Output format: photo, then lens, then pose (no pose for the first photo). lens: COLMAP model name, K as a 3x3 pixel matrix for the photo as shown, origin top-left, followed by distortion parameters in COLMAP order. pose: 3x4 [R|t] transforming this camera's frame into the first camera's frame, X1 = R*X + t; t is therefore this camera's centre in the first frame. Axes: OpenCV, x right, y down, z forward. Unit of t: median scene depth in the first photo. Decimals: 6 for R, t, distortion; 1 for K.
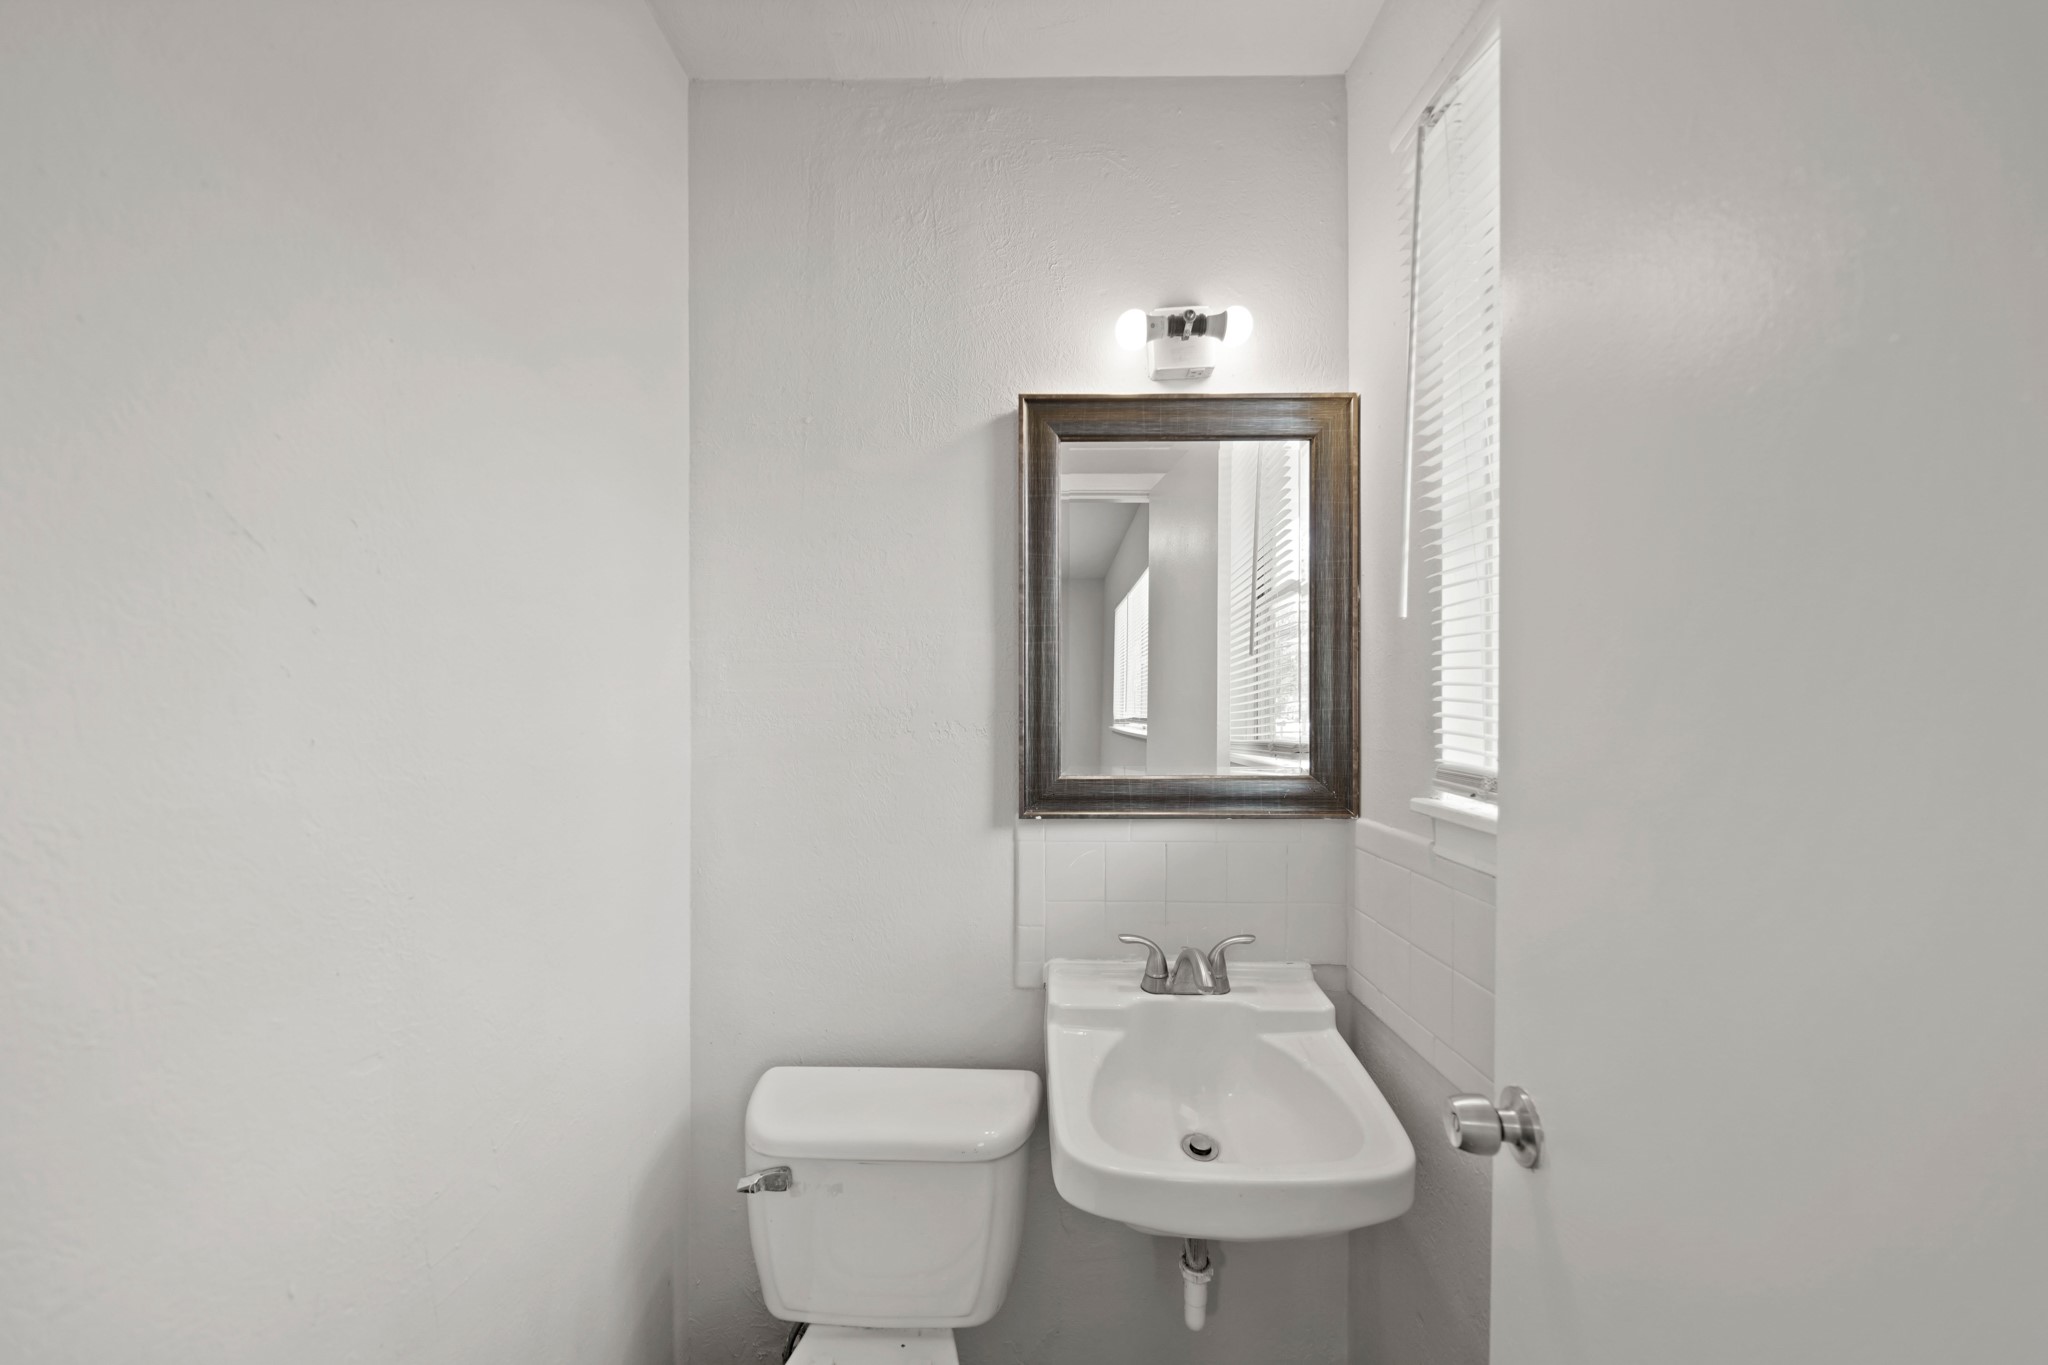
lens RADIAL K [[709.2, 0, 1026.1], [0, 709.2, 681.0], [0, 0, 1]] dist [-0.000759, -0.000005]
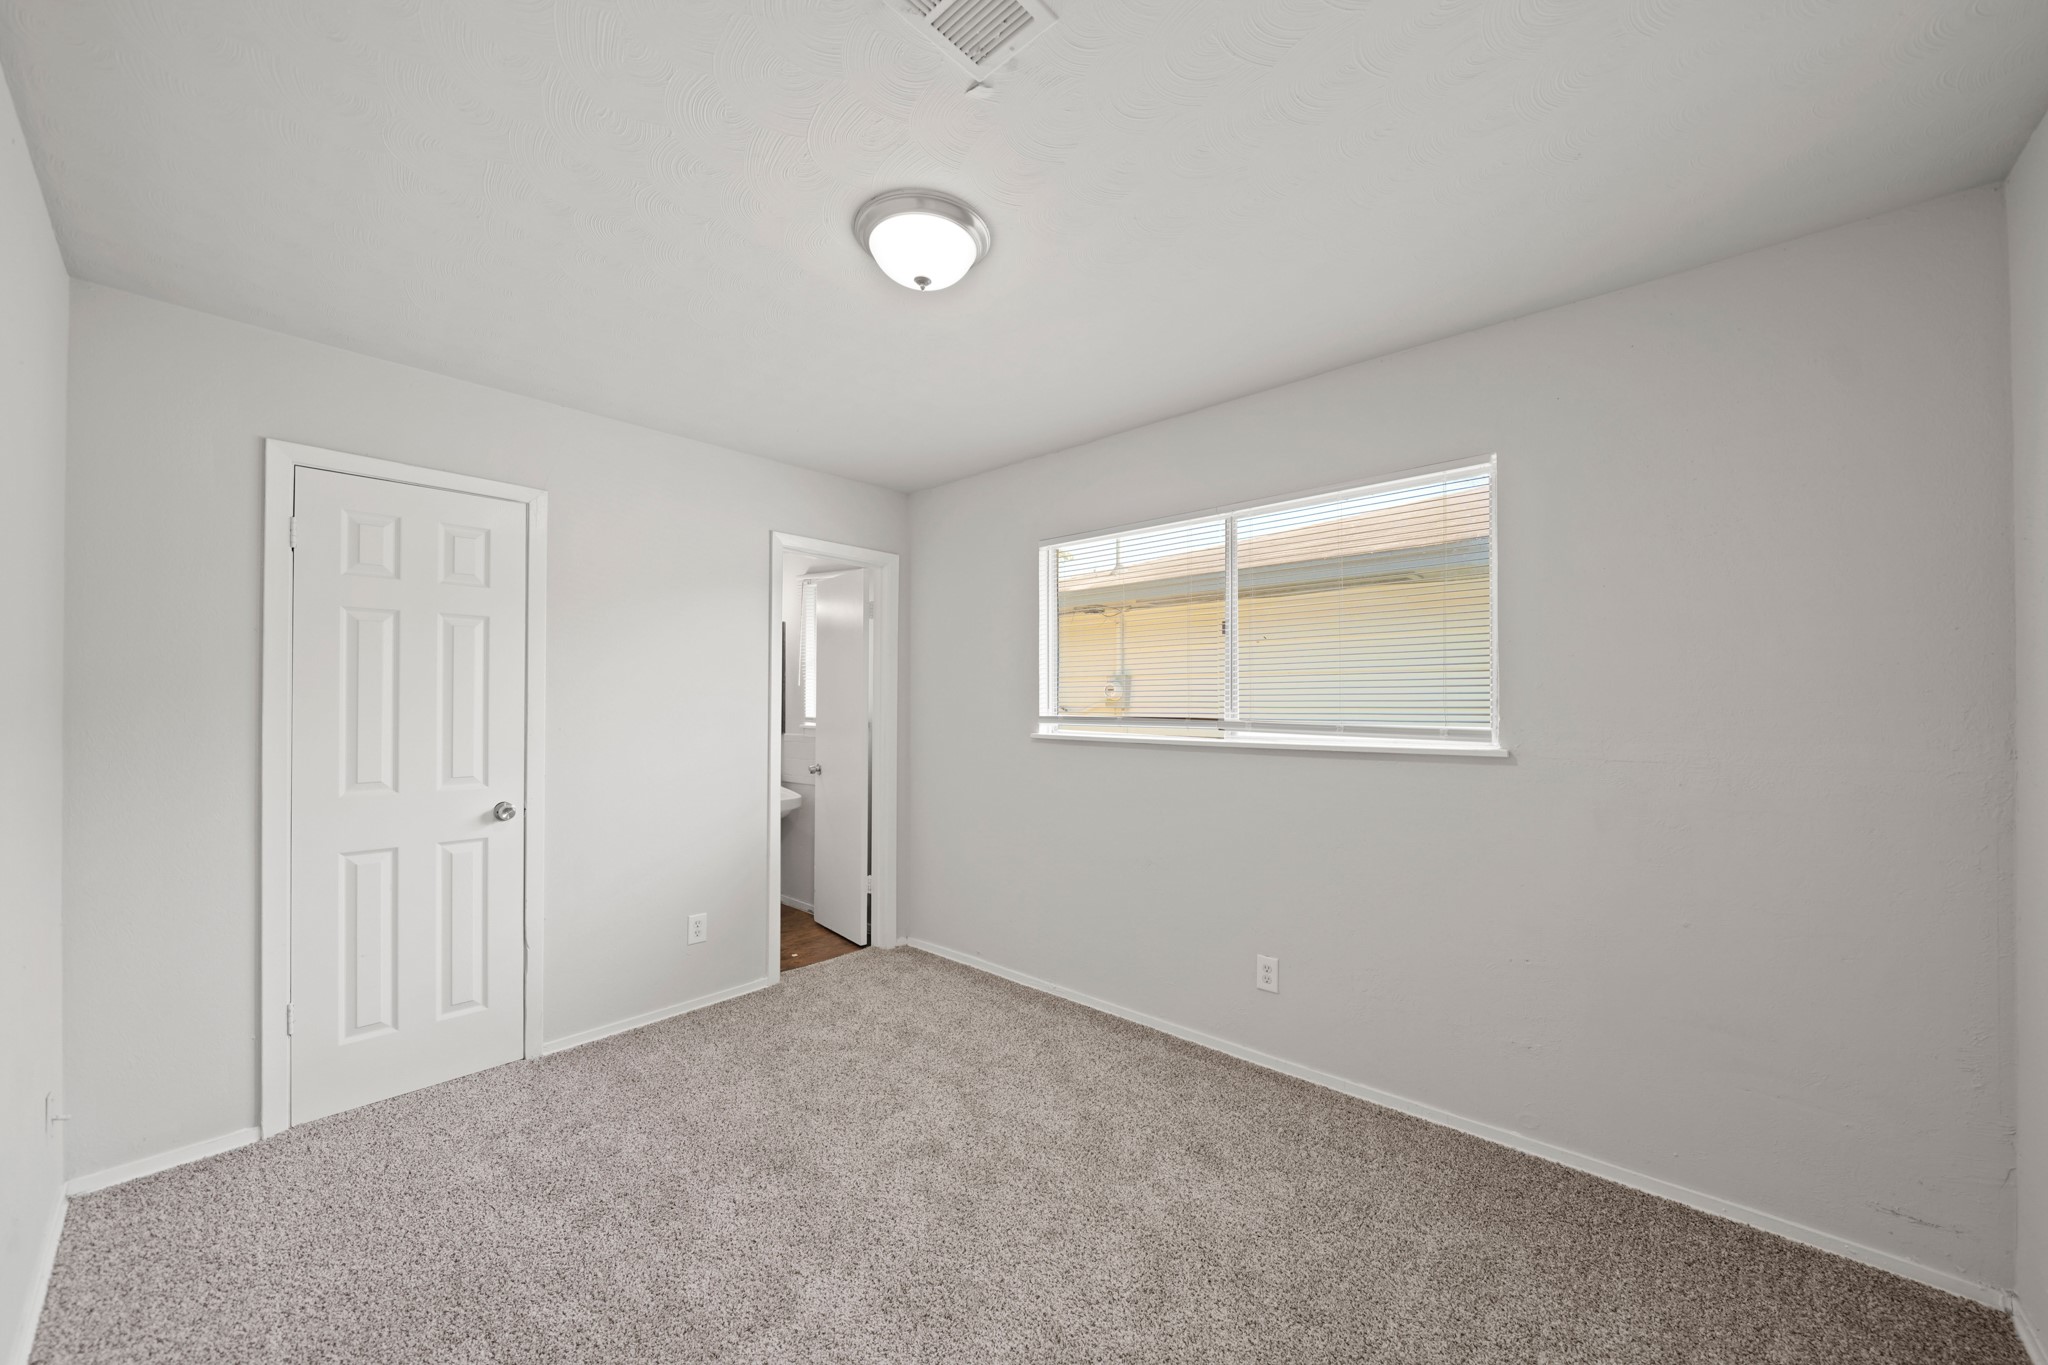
lens RADIAL K [[750.1, 0, 1026.7], [0, 750.1, 691.7], [0, 0, 1]] dist [0.000078, 0.000000]
pose [[0.662861, 0.004939, 0.748726, -2.416421], [0.004967, 0.999927, -0.010993, -0.007045], [-0.748726, 0.011006, 0.662789, -3.795620]]
